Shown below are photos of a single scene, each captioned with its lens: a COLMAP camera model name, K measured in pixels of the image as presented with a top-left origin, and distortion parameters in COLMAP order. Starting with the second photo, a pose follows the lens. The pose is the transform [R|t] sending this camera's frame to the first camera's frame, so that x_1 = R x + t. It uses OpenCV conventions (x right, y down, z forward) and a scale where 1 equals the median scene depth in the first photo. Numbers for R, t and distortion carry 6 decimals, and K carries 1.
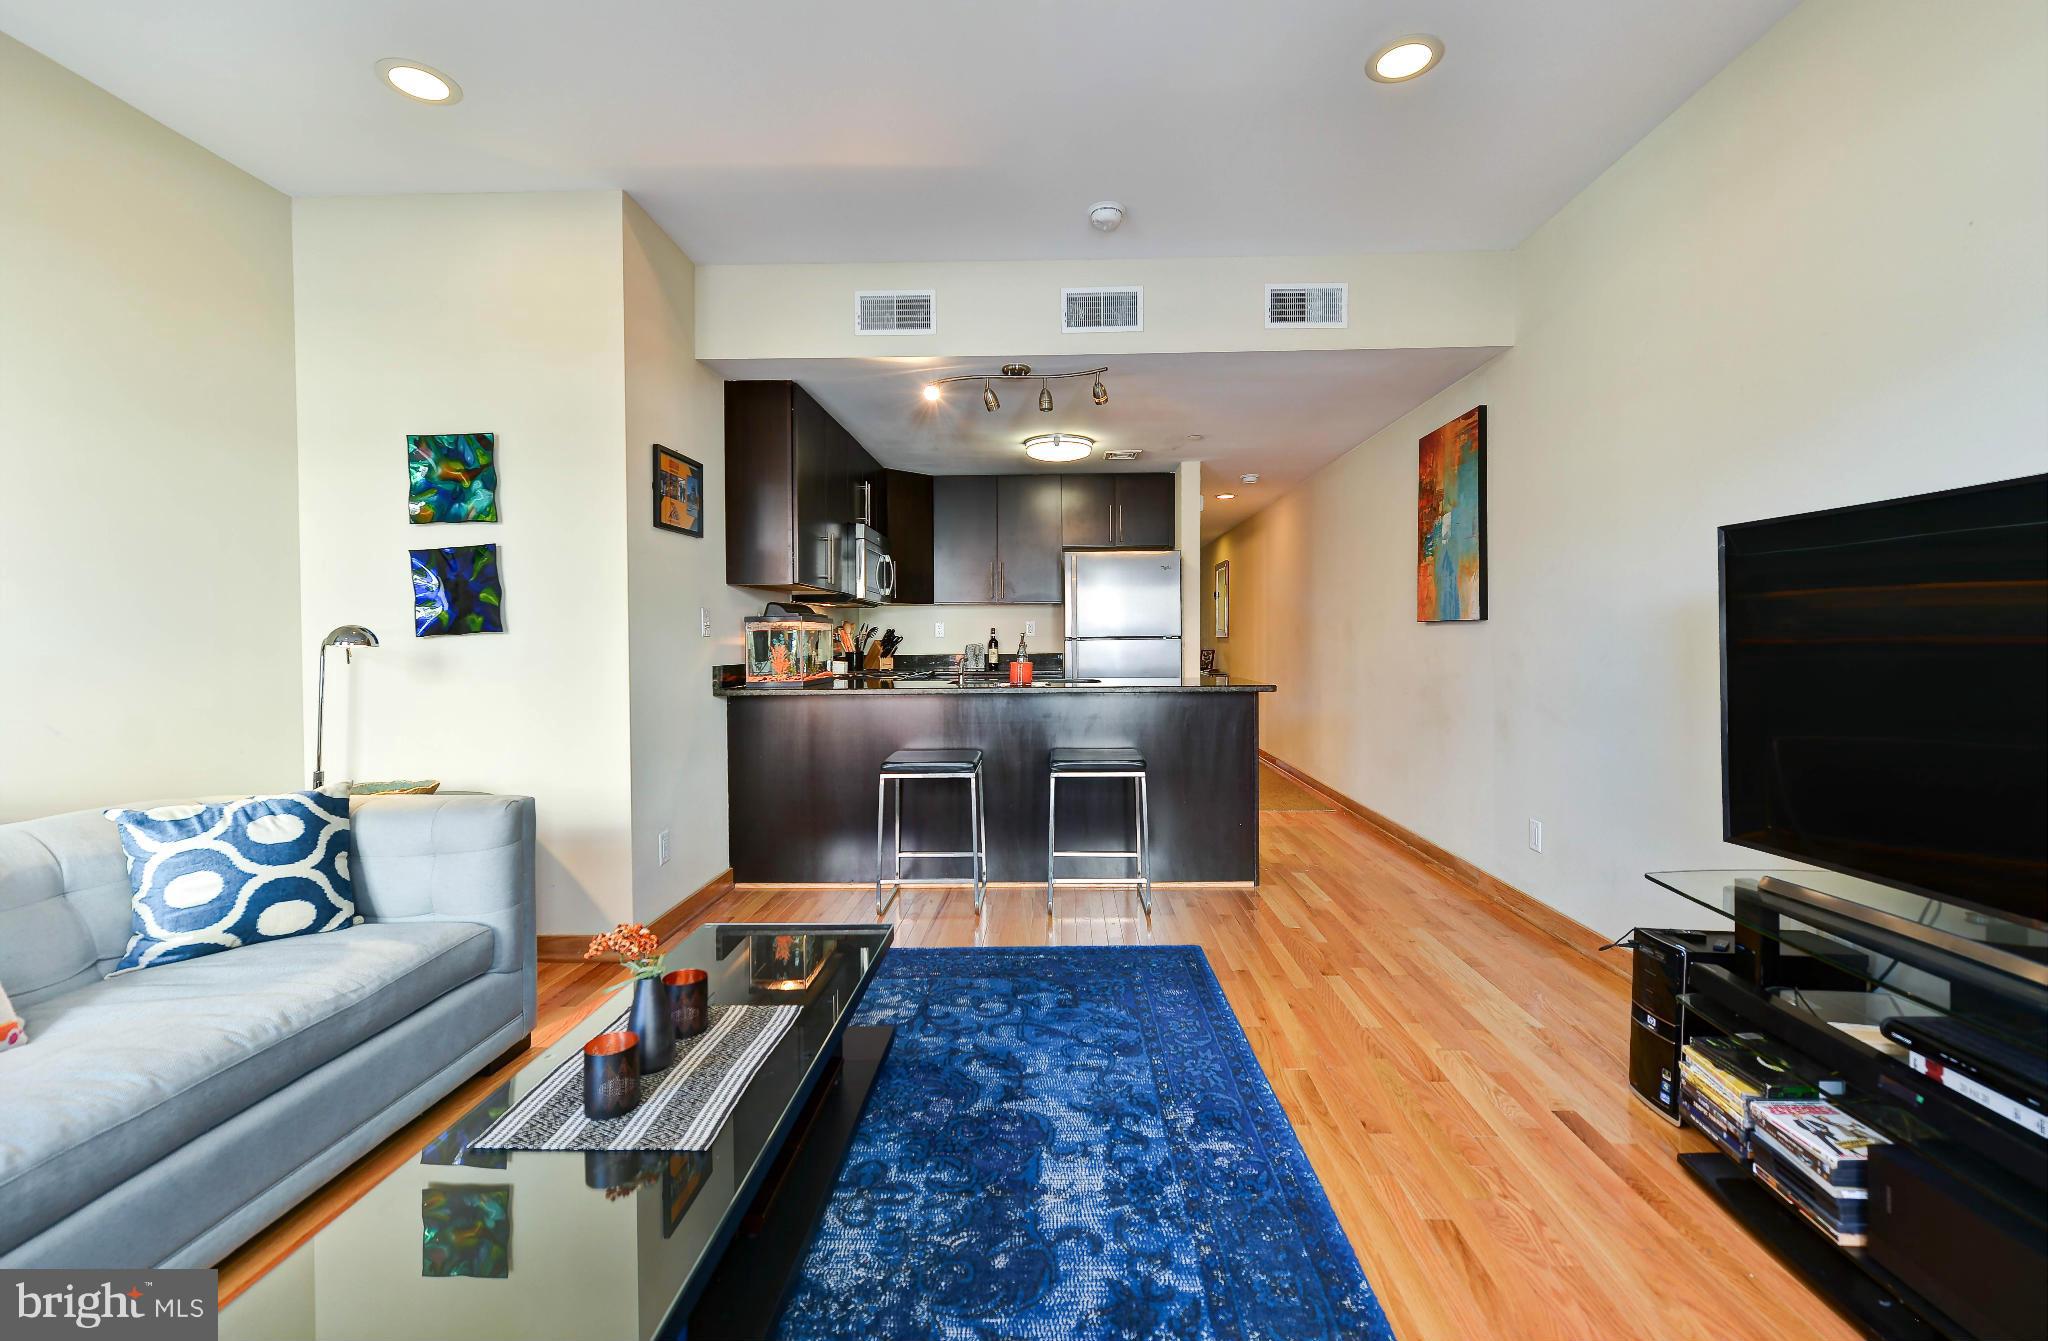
lens RADIAL K [[870.3, 0, 1035.5], [0, 870.3, 653.7], [0, 0, 1]] dist [0.000745, -0.000059]
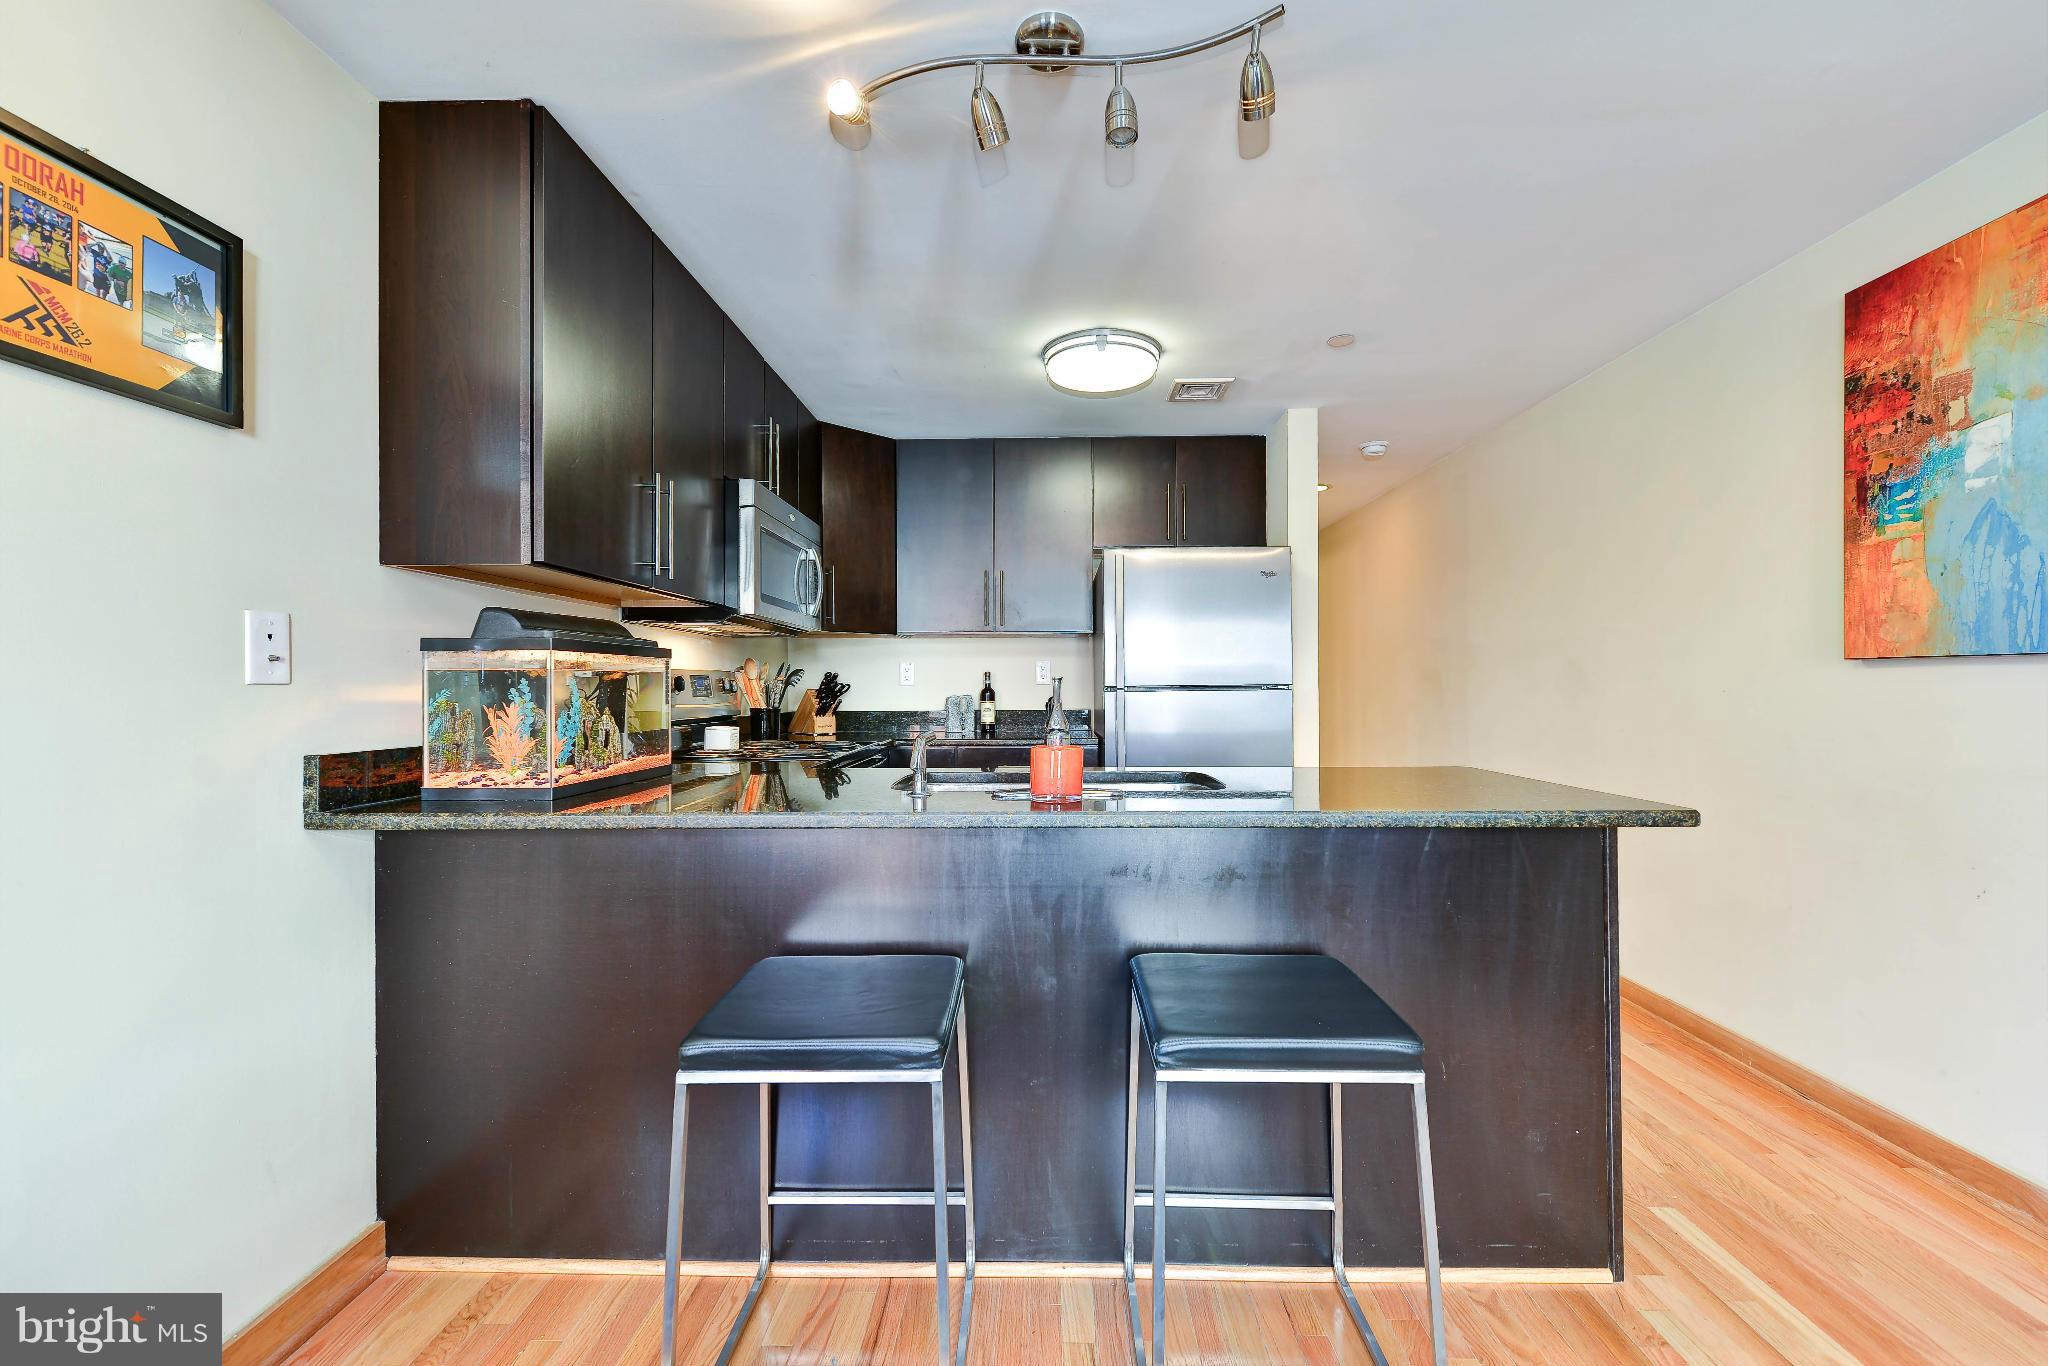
lens RADIAL K [[843.3, 0, 1026.9], [0, 843.3, 683.7], [0, 0, 1]] dist [0.001894, -0.000123]
pose [[0.999994, 0.002982, 0.001836, -0.032527], [-0.002946, 0.999805, -0.019503, -0.012706], [-0.001893, 0.019497, 0.999808, 0.586129]]
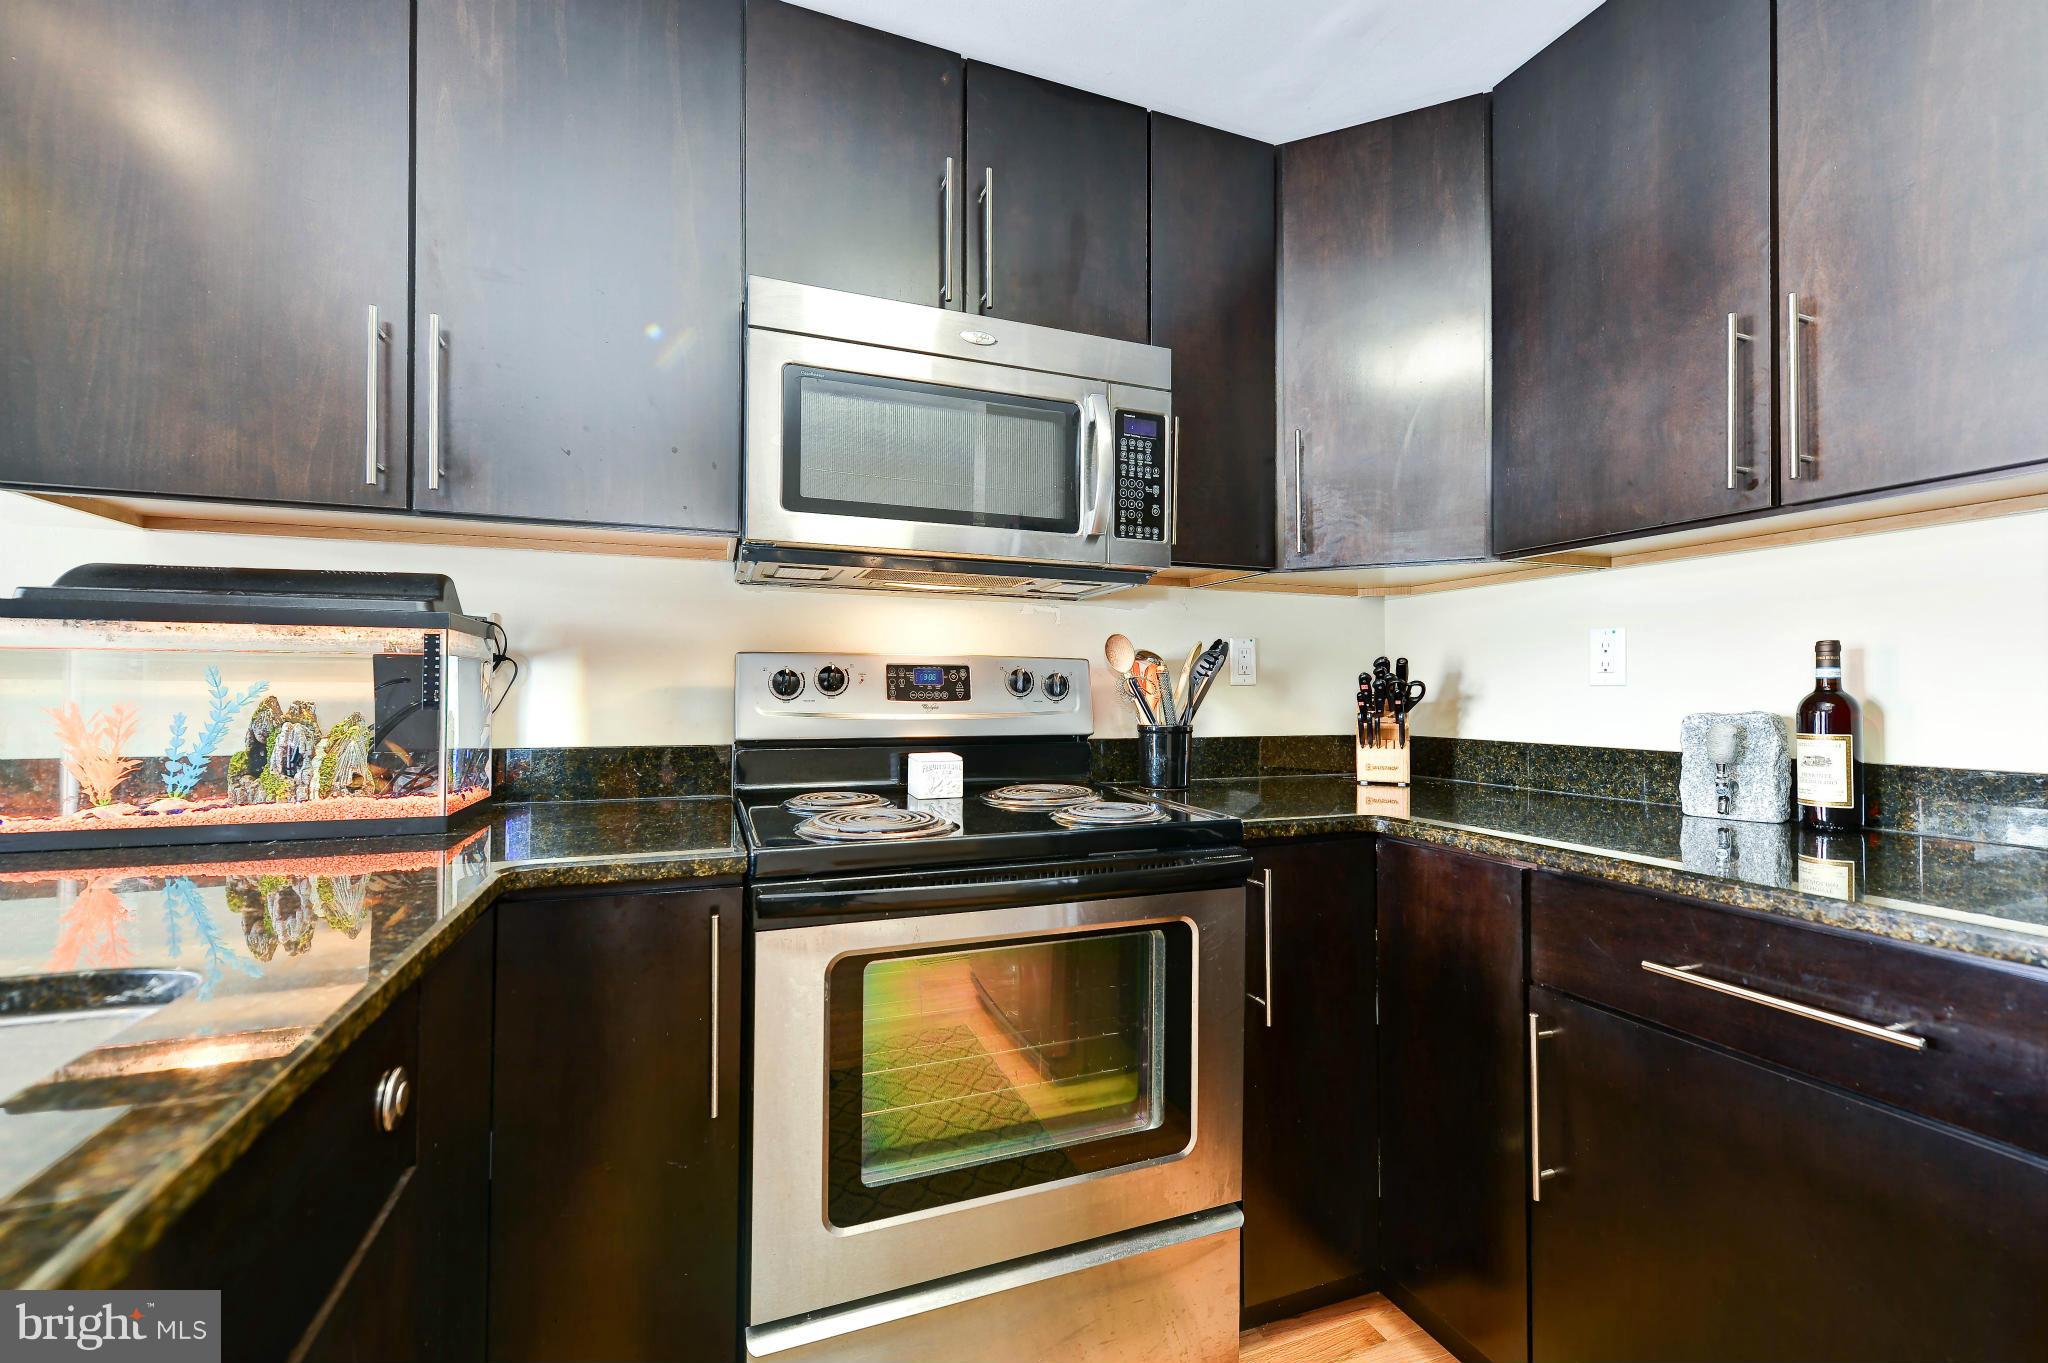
lens RADIAL K [[843.3, 0, 1026.9], [0, 843.3, 682.2], [0, 0, 1]] dist [0.001894, -0.000123]
pose [[0.386693, -0.002441, -0.922205, 0.108047], [-0.022340, 0.999678, -0.012014, -0.020522], [0.921938, 0.025248, 0.386514, 1.221562]]
